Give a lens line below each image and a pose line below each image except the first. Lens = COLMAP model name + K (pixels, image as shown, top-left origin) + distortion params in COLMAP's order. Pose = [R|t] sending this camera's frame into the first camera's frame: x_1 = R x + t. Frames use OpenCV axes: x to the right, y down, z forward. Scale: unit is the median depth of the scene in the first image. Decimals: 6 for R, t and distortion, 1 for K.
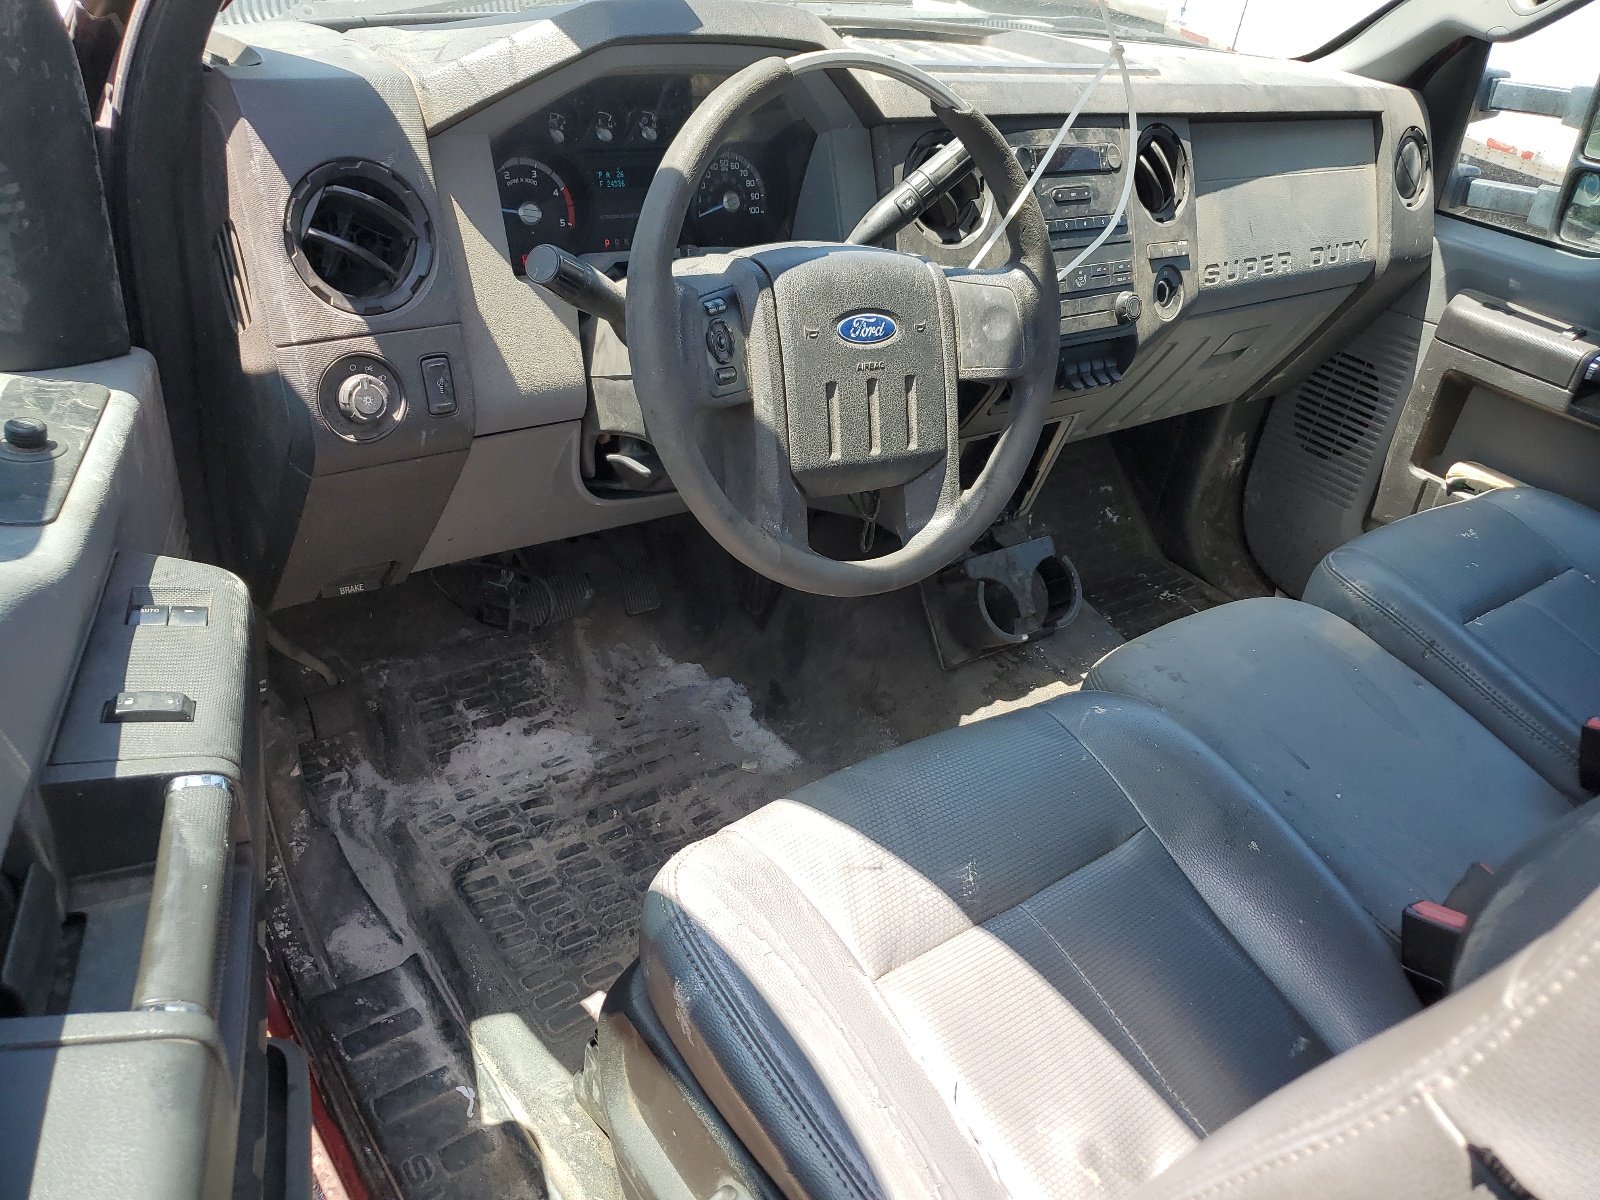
lens RADIAL K [[1296.4, 0, 800.0], [0, 1296.4, 600.0], [0, 0, 1]] dist [0.082443, 0.002165]
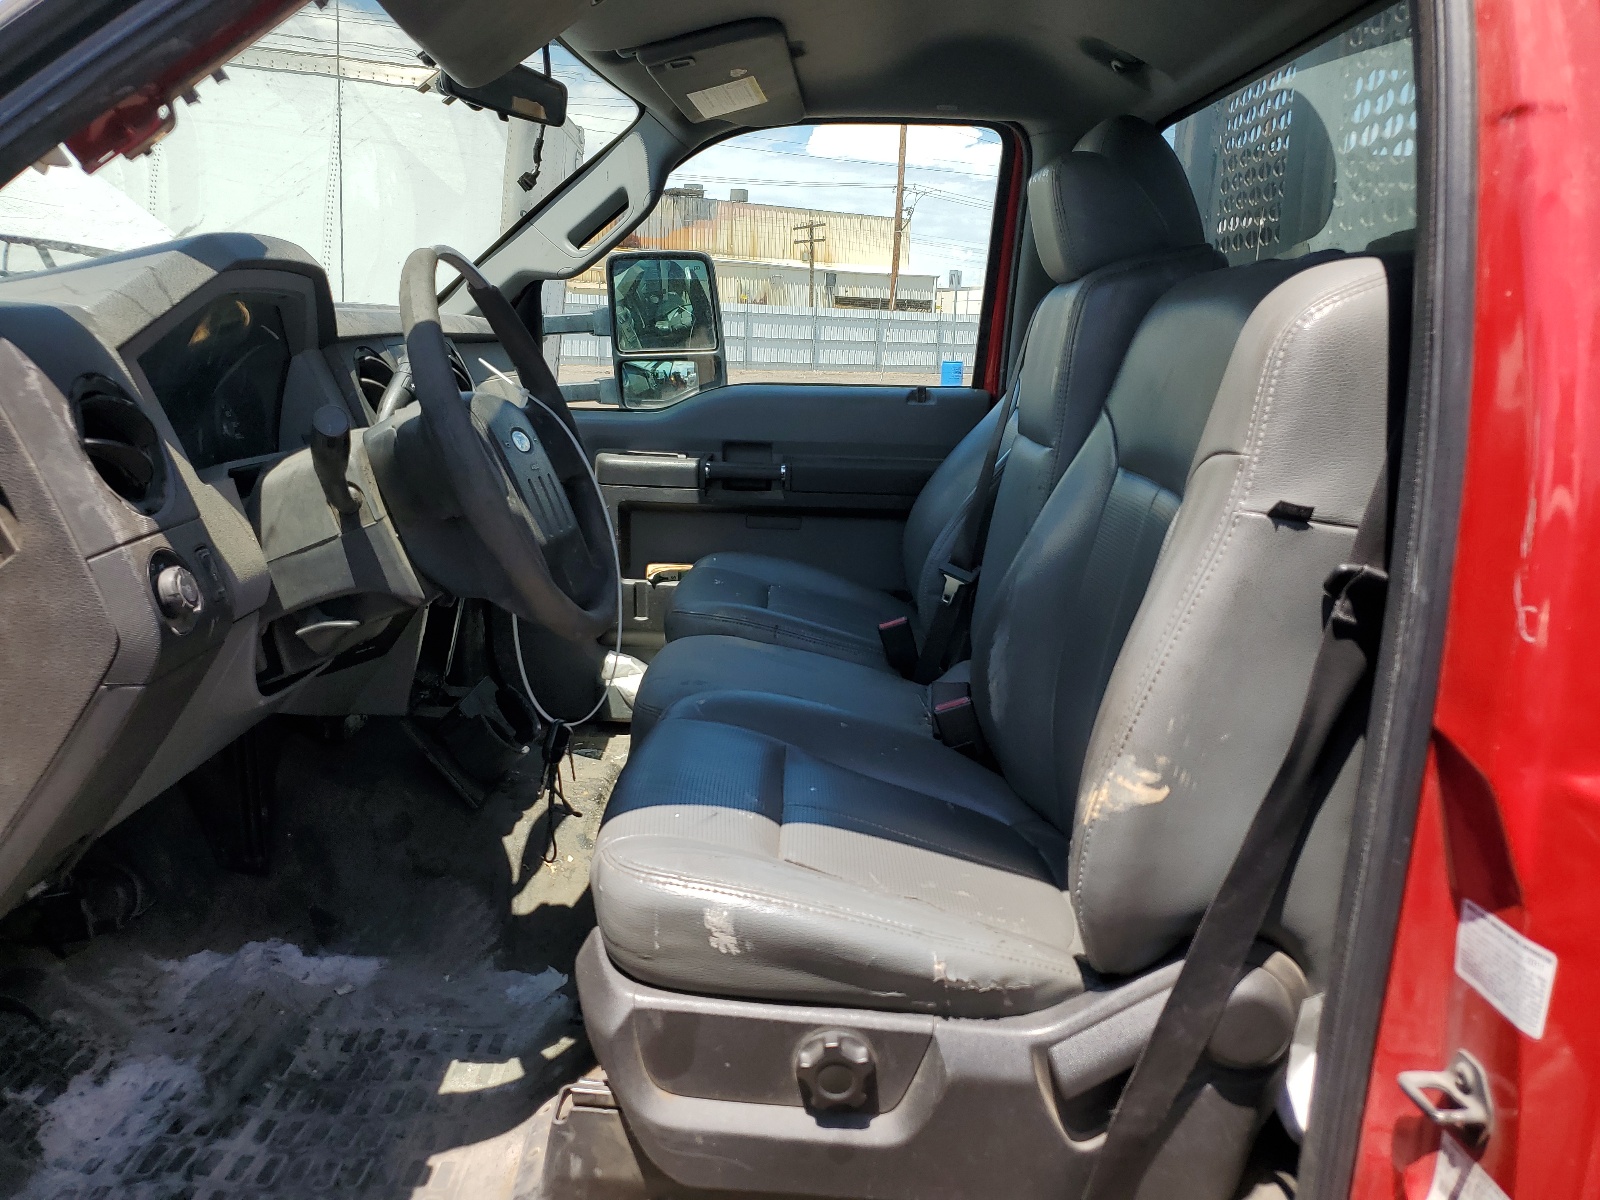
lens RADIAL K [[1296.4, 0, 800.0], [0, 1296.4, 600.0], [0, 0, 1]] dist [0.082443, 0.002165]
pose [[0.627689, -0.290444, 0.722253, -0.464620], [0.460791, 0.886417, -0.044001, 0.071950], [-0.627437, 0.360426, 0.690228, -0.002862]]
